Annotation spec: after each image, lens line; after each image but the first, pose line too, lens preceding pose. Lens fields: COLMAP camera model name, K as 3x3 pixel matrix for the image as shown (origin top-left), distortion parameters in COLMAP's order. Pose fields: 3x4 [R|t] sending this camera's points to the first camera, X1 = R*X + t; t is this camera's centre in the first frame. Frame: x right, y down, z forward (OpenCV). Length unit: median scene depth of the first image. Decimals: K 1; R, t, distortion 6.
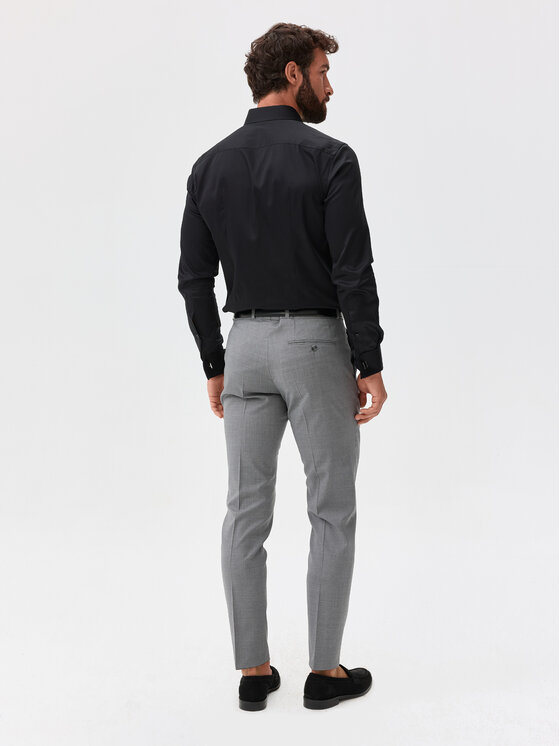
lens RADIAL K [[1217.3, 0, 275.0], [0, 1217.3, 371.5], [0, 0, 1]] dist [0.118372, 0.000000]
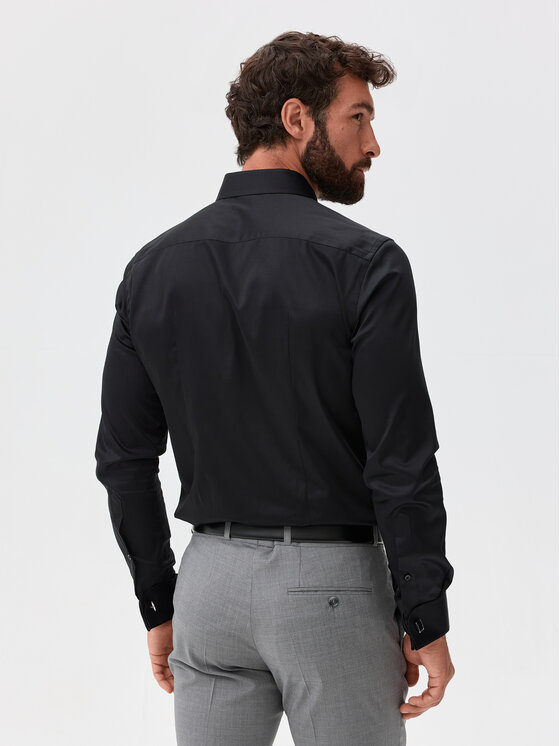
lens RADIAL K [[1175.9, 0, 283.9], [0, 1175.9, 374.8], [0, 0, 1]] dist [0.054758, 0.000000]
pose [[0.998714, 0.010622, 0.049575, -0.018494], [-0.009947, 0.999855, -0.013845, -0.113941], [-0.049714, 0.013334, 0.998674, 0.443263]]
